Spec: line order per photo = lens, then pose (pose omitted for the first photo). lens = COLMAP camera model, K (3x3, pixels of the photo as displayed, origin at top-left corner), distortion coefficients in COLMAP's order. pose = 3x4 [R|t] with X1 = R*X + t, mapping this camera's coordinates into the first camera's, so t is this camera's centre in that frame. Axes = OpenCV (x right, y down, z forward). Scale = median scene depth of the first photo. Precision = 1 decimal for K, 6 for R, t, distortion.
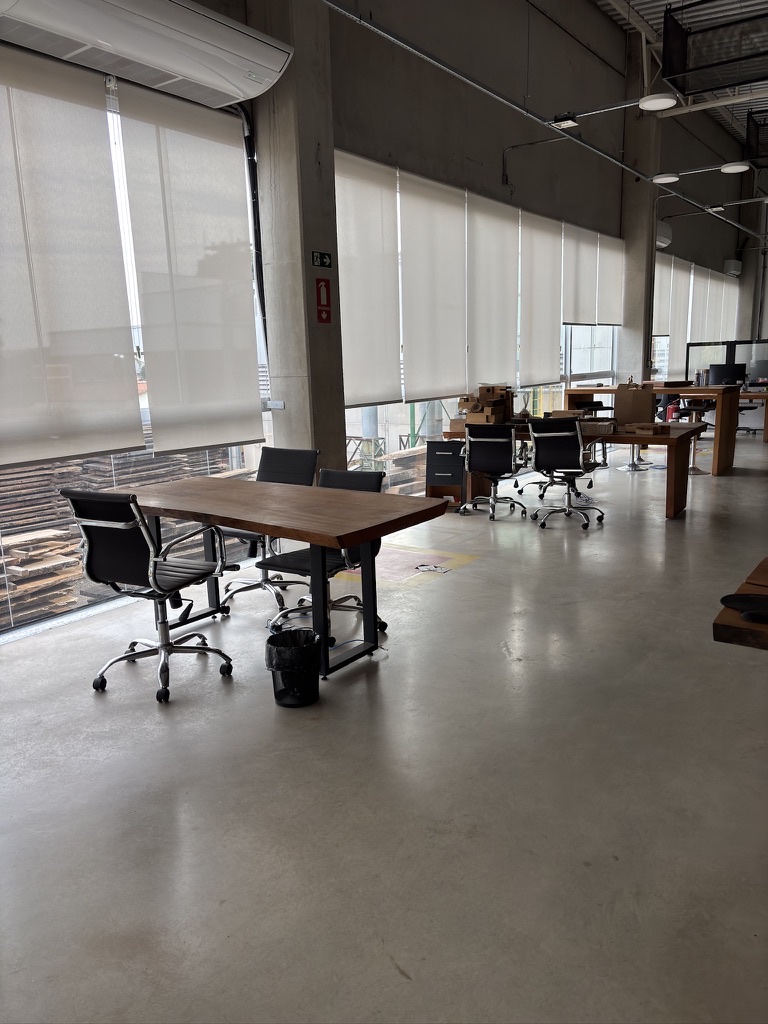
lens RADIAL K [[793.2, 0, 384.0], [0, 793.2, 512.0], [0, 0, 1]] dist [0.144960, -0.149801]
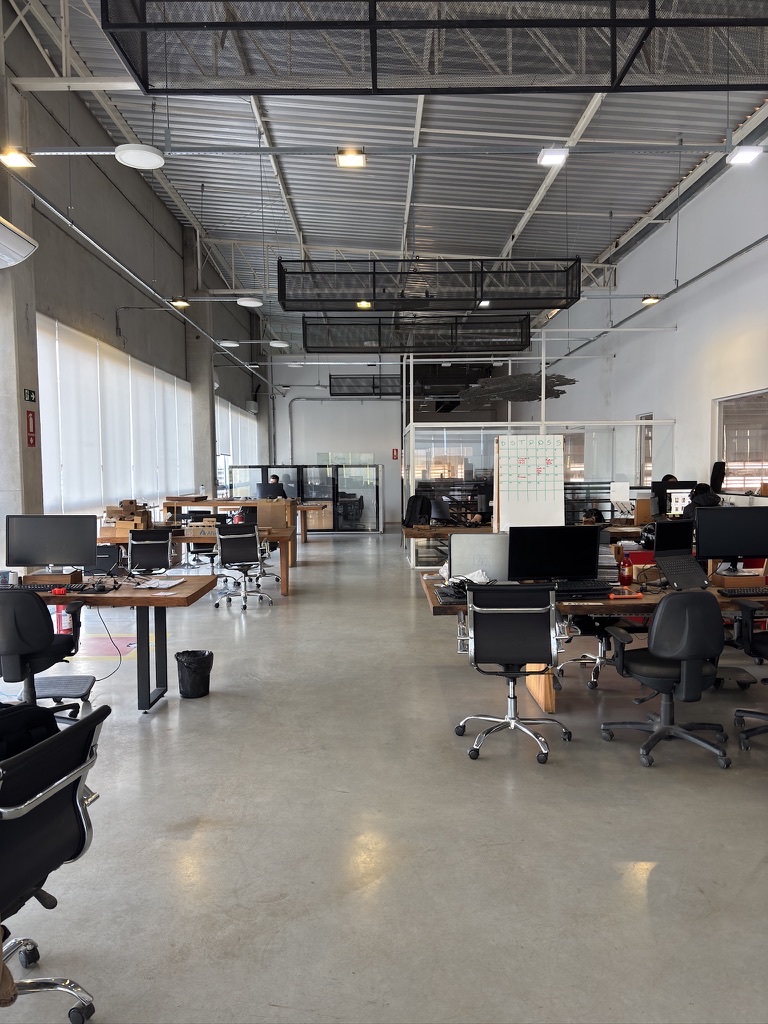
lens RADIAL K [[782.7, 0, 384.0], [0, 782.7, 512.0], [0, 0, 1]] dist [-0.002791, -0.000922]
pose [[0.824766, 0.000562, 0.565474, -0.202600], [0.076898, 0.990598, -0.113143, 0.021027], [-0.560221, 0.136801, 0.816969, -0.153427]]
